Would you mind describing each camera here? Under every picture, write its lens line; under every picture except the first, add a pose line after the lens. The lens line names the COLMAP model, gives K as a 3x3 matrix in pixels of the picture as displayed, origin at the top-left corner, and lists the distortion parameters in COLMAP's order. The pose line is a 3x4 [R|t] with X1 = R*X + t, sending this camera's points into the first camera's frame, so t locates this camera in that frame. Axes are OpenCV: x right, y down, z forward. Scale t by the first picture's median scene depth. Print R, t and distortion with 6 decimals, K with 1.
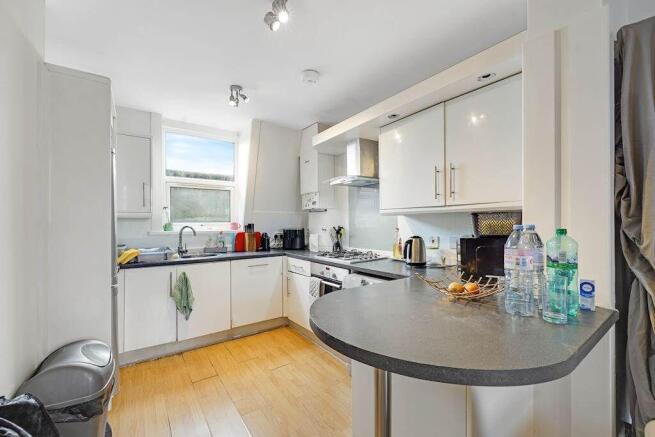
lens RADIAL K [[272.6, 0, 322.7], [0, 272.6, 222.0], [0, 0, 1]] dist [-0.000075, -0.000015]
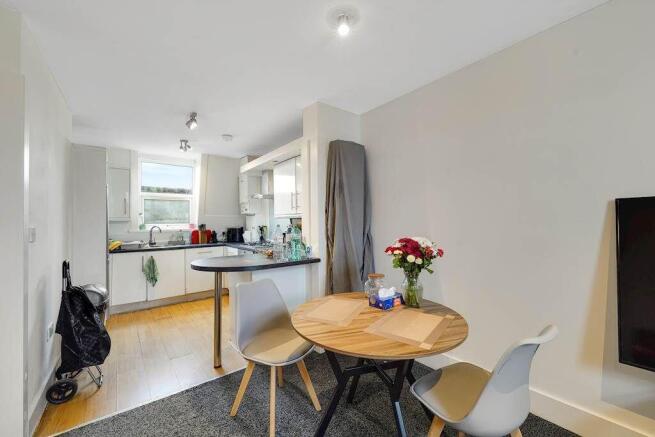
lens RADIAL K [[268.9, 0, 327.4], [0, 268.9, 216.7], [0, 0, 1]] dist [-0.000045, -0.000056]
pose [[0.998174, -0.007569, 0.059931, 0.341062], [0.008692, 0.999791, -0.018500, -0.001527], [-0.059779, 0.018987, 0.998031, -0.505868]]
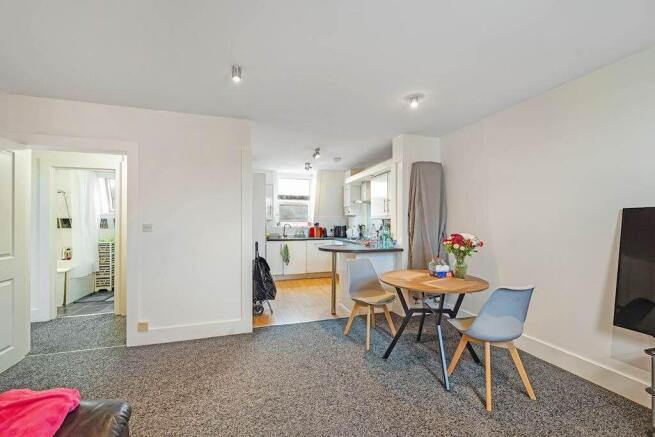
lens RADIAL K [[272.6, 0, 322.7], [0, 272.6, 222.0], [0, 0, 1]] dist [-0.000075, -0.000015]
pose [[0.952304, 0.006349, -0.305084, 0.395299], [-0.006381, 0.999979, 0.000892, -0.001316], [0.305084, 0.001097, 0.952325, -0.897397]]
